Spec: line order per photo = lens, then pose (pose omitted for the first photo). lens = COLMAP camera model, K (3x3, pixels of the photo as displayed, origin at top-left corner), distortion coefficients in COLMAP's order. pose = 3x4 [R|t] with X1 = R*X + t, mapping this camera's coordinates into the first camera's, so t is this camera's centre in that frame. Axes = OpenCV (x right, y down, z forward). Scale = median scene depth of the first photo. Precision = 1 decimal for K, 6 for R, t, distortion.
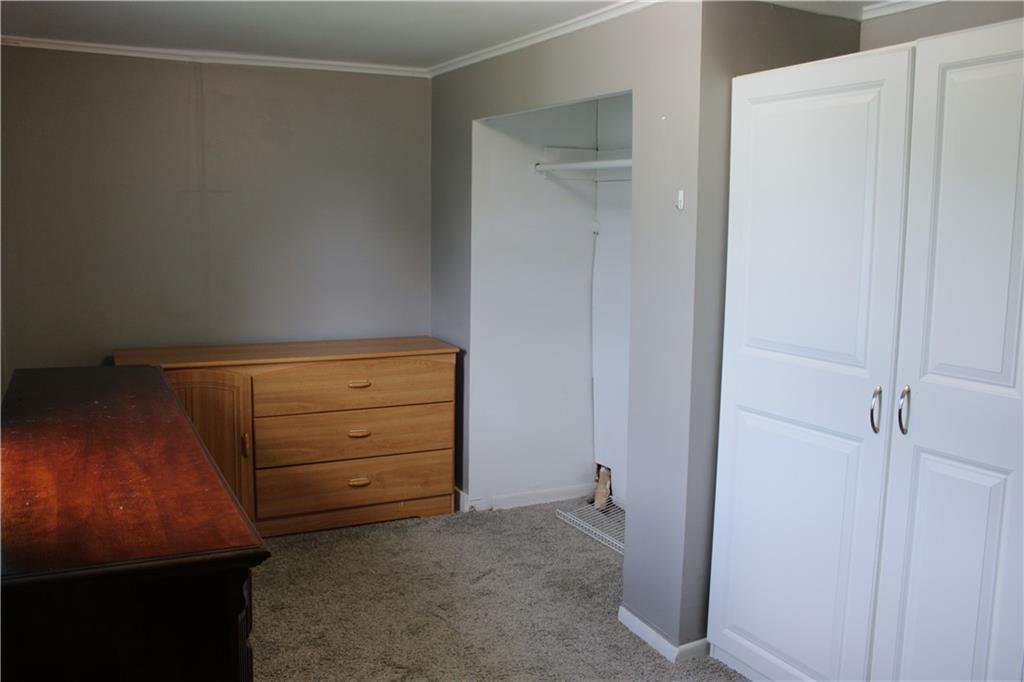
lens RADIAL K [[892.3, 0, 512.0], [0, 892.3, 341.0], [0, 0, 1]] dist [-0.156167, 0.164323]
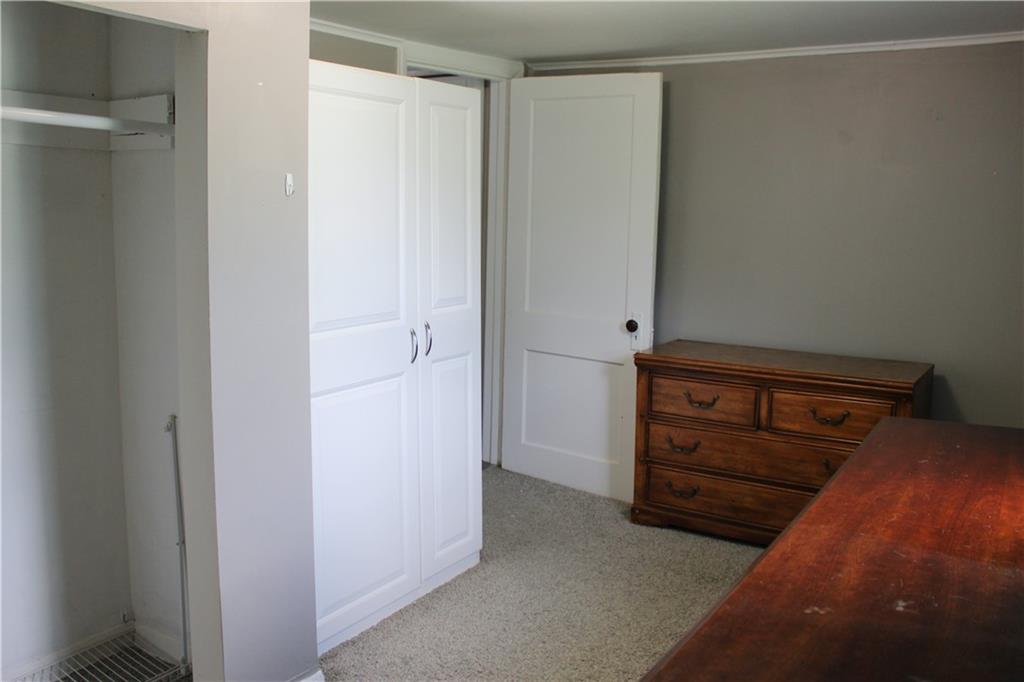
lens RADIAL K [[892.3, 0, 512.0], [0, 892.3, 341.0], [0, 0, 1]] dist [-0.156167, 0.164323]
pose [[-0.503334, -0.128868, 0.854429, -0.747137], [0.112897, 0.970533, 0.212885, -0.182821], [-0.856685, 0.203615, -0.473953, 1.359269]]
